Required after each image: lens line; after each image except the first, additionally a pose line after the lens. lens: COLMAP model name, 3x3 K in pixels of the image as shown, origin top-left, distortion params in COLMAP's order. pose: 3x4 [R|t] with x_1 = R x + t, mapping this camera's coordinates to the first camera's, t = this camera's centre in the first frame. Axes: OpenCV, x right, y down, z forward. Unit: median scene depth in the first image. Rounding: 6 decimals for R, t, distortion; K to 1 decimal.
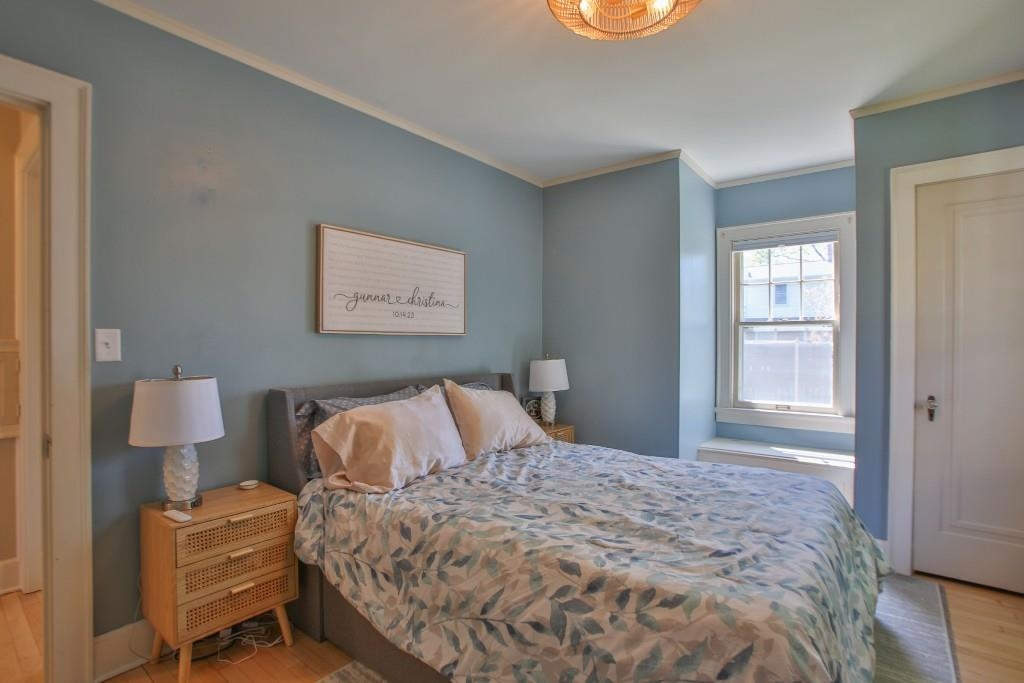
lens RADIAL K [[500.3, 0, 508.3], [0, 500.3, 341.0], [0, 0, 1]] dist [-0.031915, 0.001443]
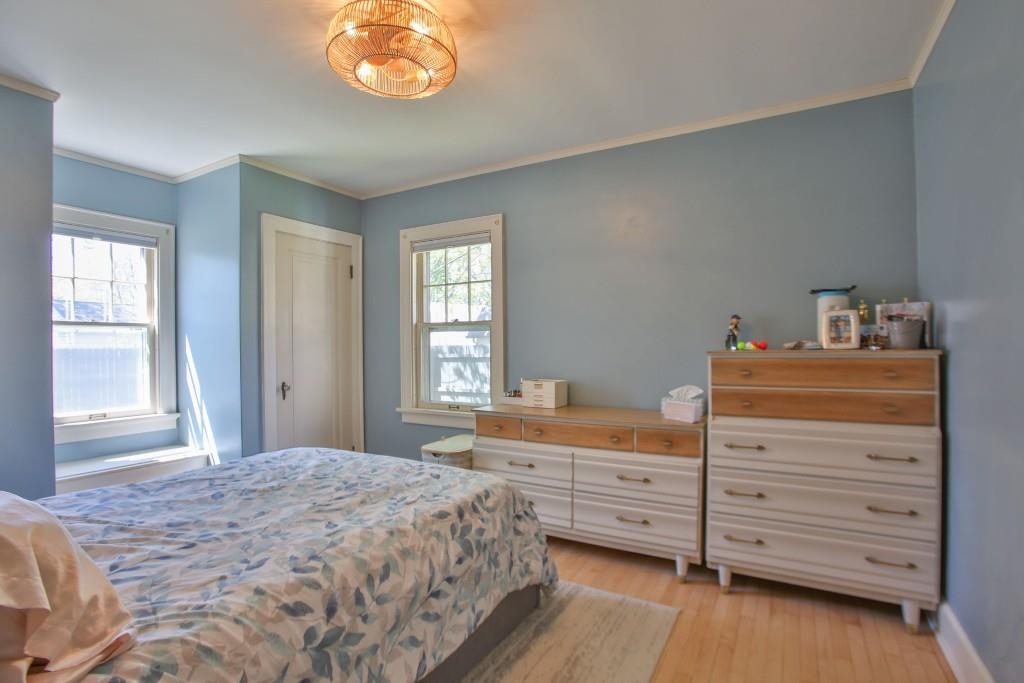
lens RADIAL K [[500.3, 0, 509.3], [0, 500.3, 346.2], [0, 0, 1]] dist [-0.031915, 0.001443]
pose [[-0.153770, 0.001153, 0.988106, -0.995715], [0.000070, 0.999999, -0.001156, 0.014049], [-0.988107, -0.000109, -0.153770, 0.858229]]
